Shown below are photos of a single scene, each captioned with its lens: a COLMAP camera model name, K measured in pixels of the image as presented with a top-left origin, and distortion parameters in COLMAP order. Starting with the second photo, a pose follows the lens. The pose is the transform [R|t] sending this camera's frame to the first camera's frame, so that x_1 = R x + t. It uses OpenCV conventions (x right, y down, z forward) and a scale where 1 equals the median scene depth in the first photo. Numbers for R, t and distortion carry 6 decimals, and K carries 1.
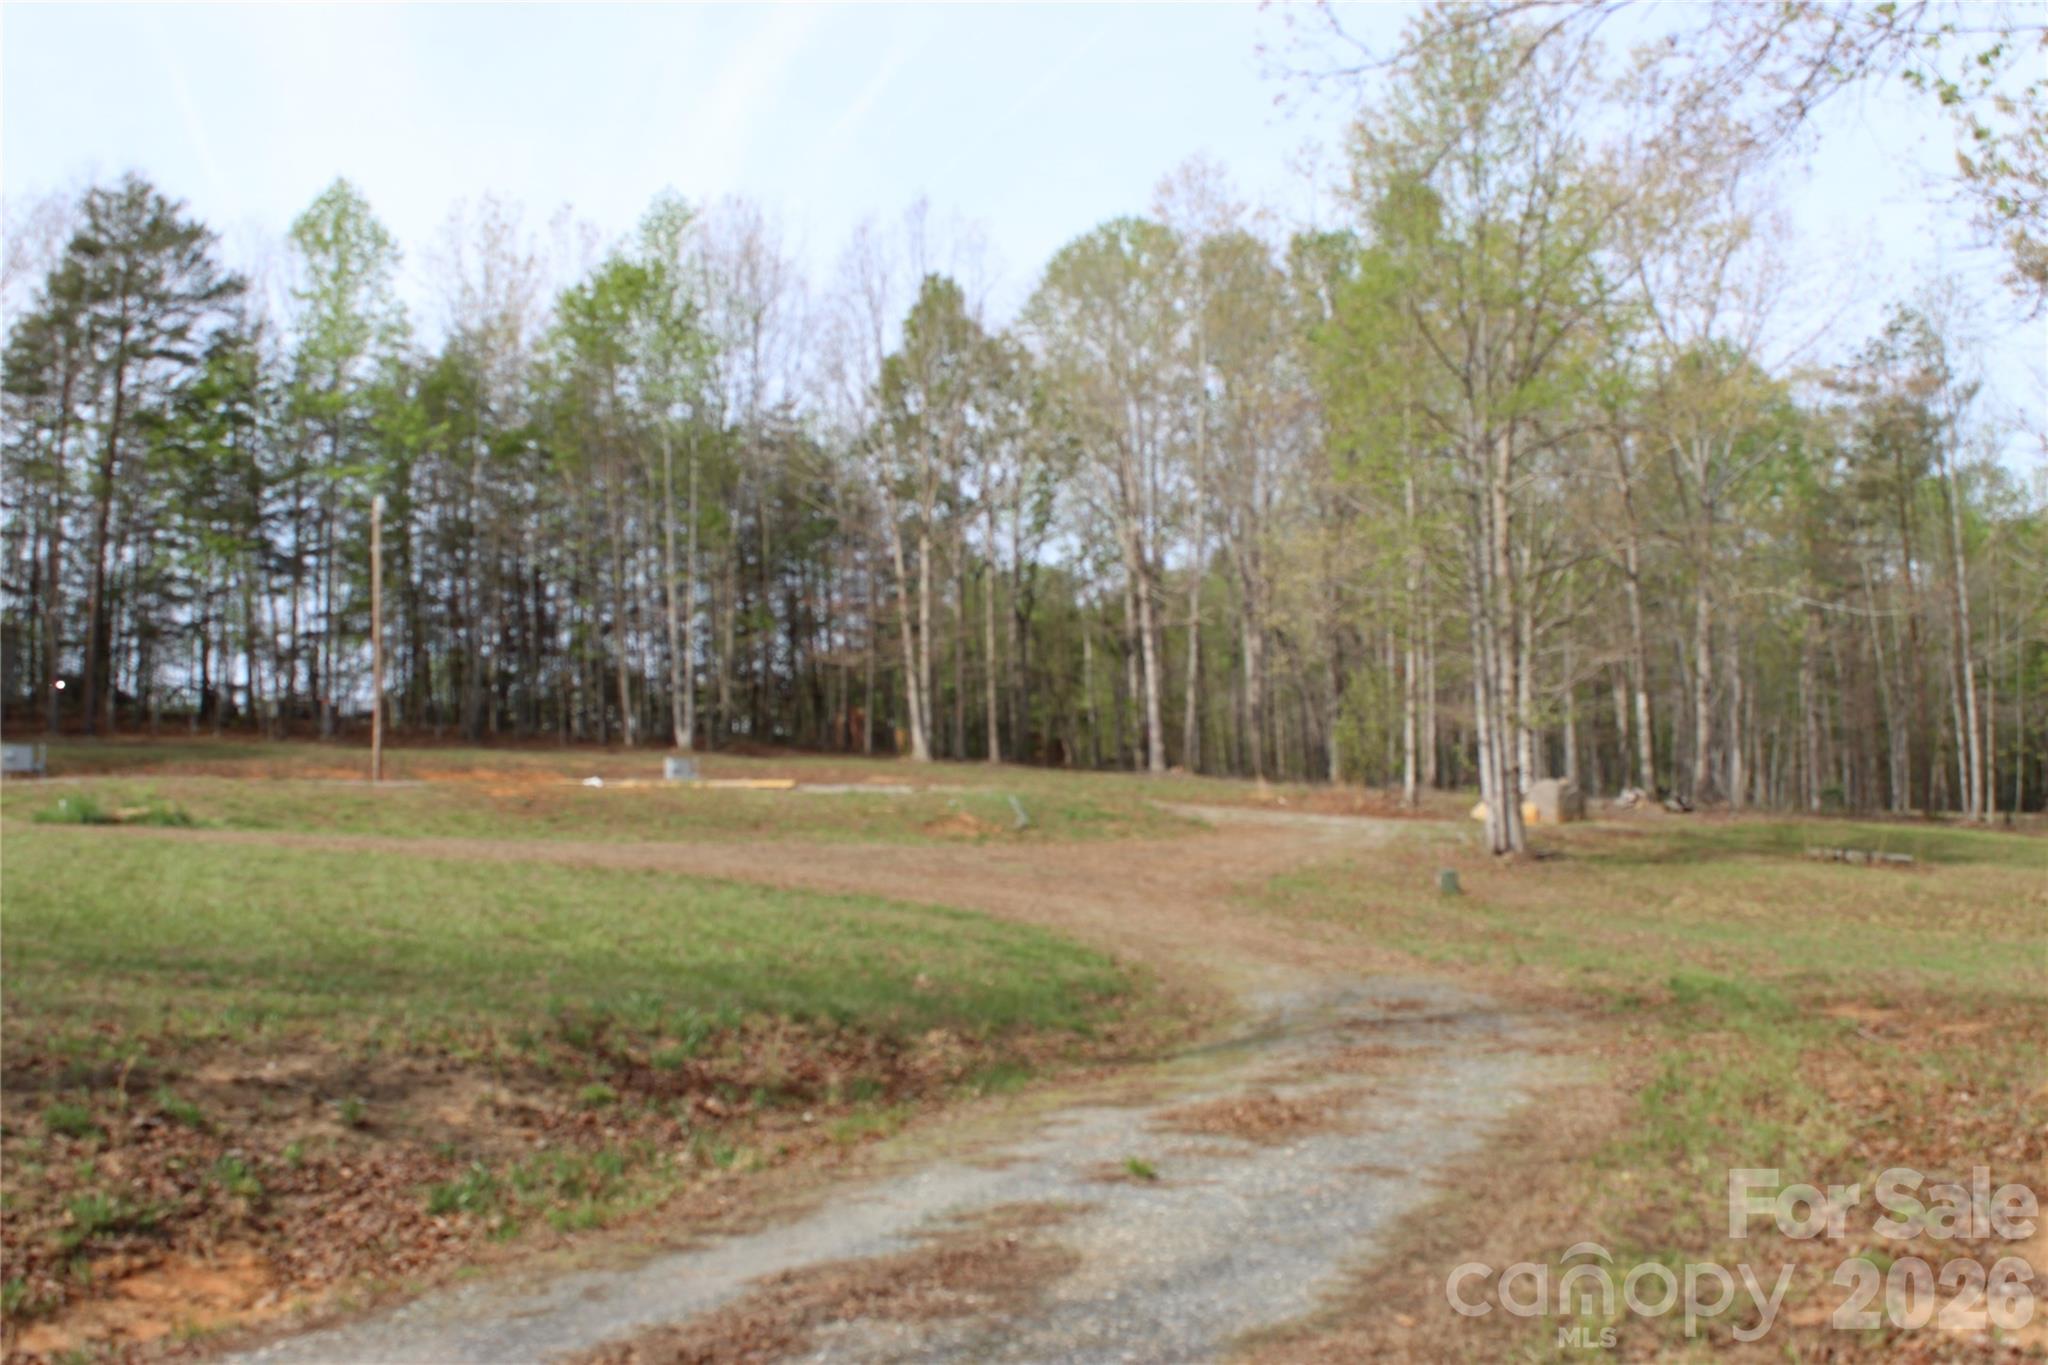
lens RADIAL K [[2248.8, 0, 1025.2], [0, 2248.8, 675.5], [0, 0, 1]] dist [-0.108687, 0.143581]
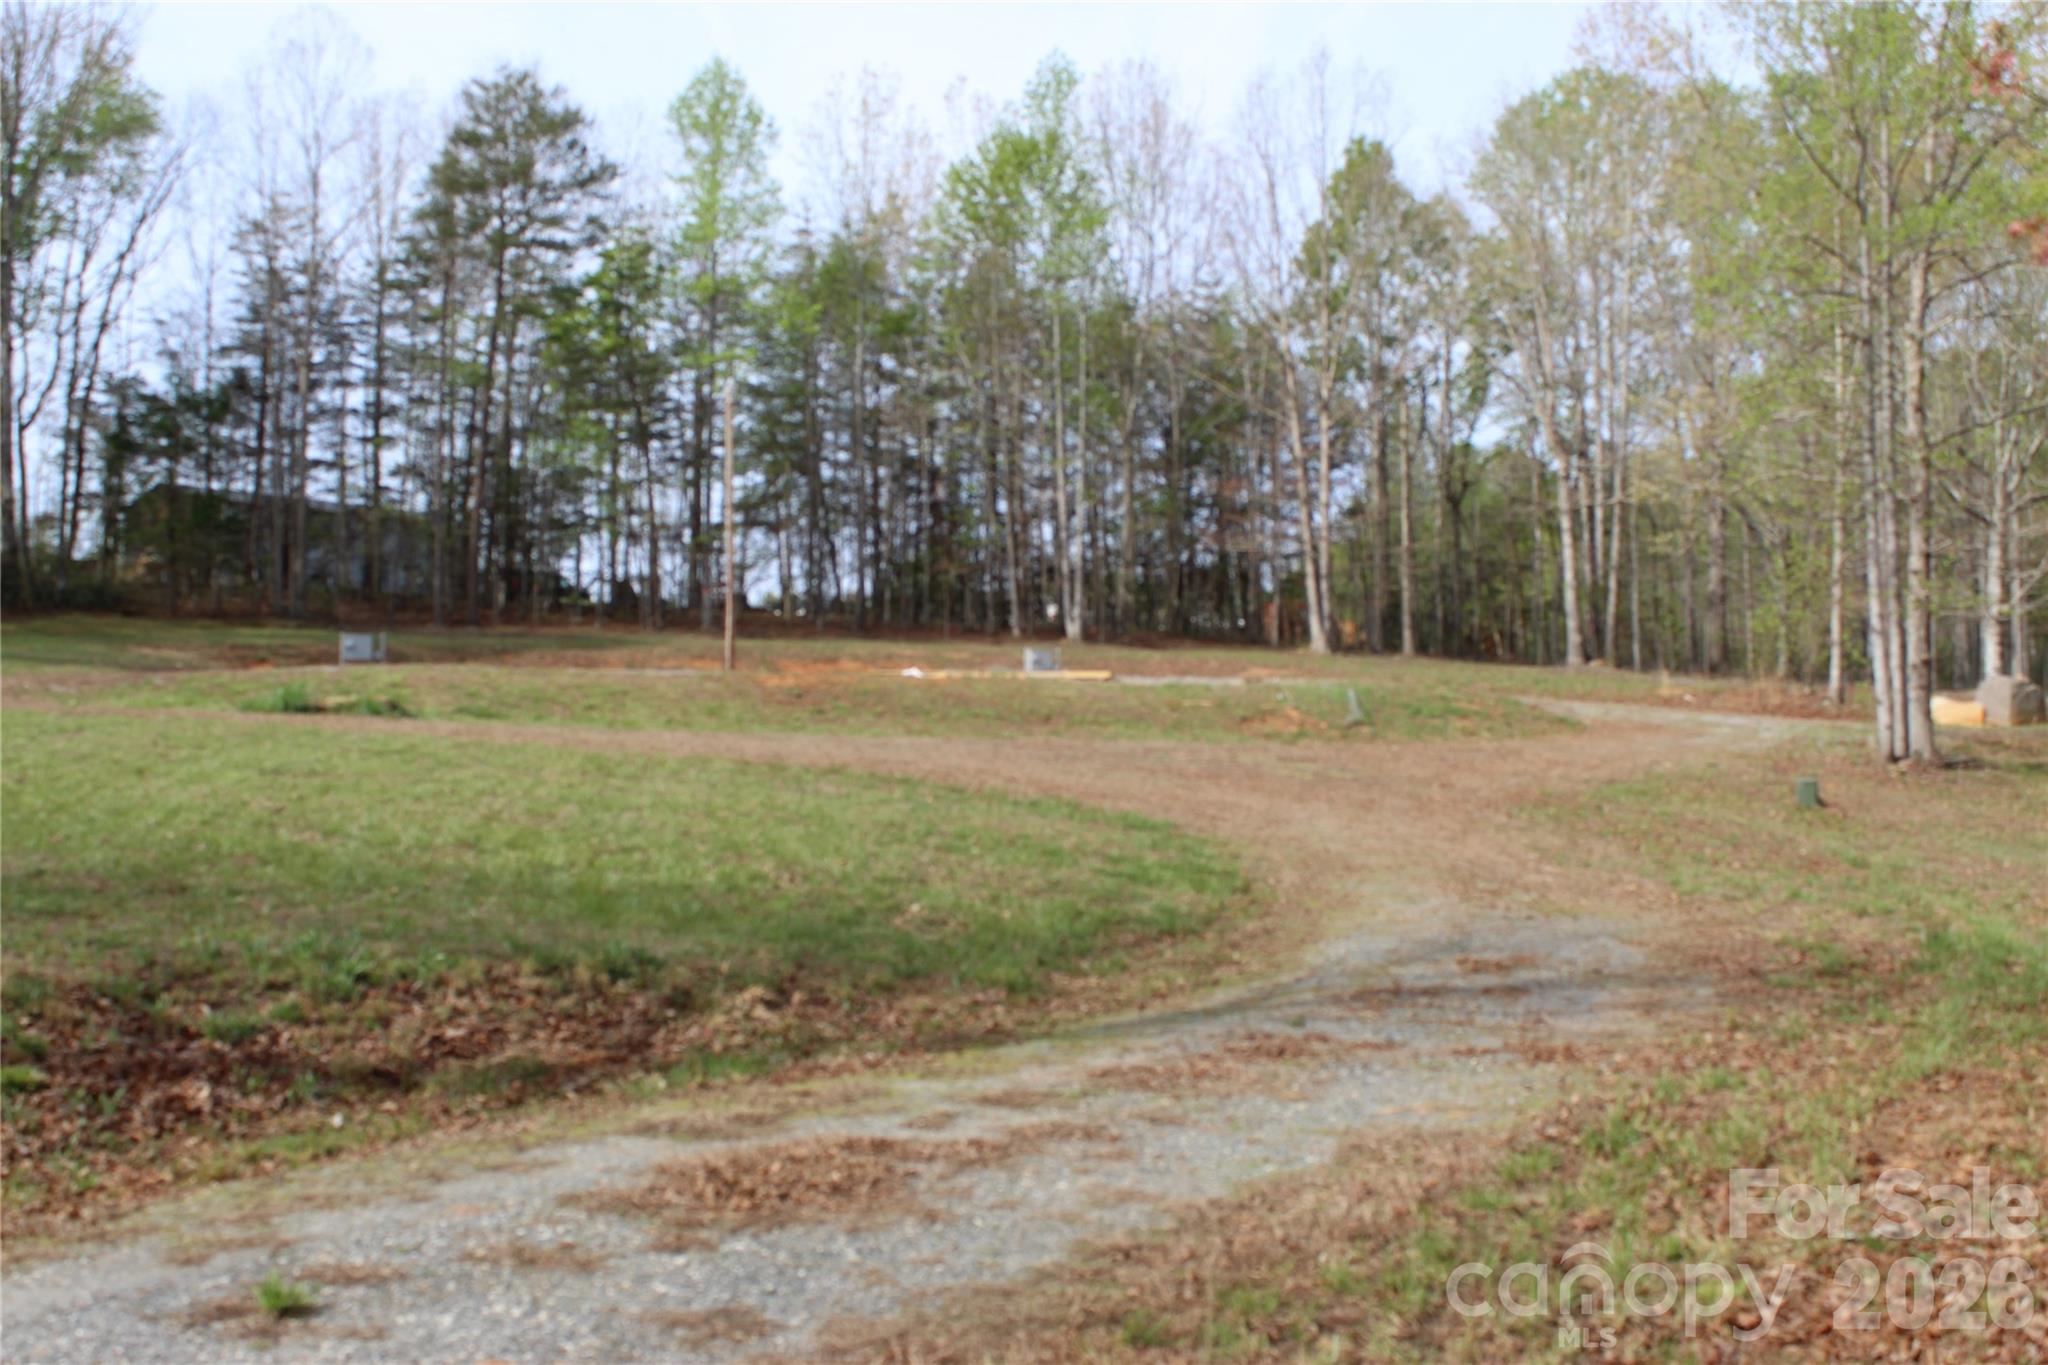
lens RADIAL K [[2243.3, 0, 1027.2], [0, 2243.3, 690.4], [0, 0, 1]] dist [-0.112440, 0.157067]
pose [[0.973659, 0.006794, -0.227909, 0.067760], [0.005417, 0.998585, 0.052909, 0.005057], [0.227946, -0.052750, 0.972244, 0.084166]]
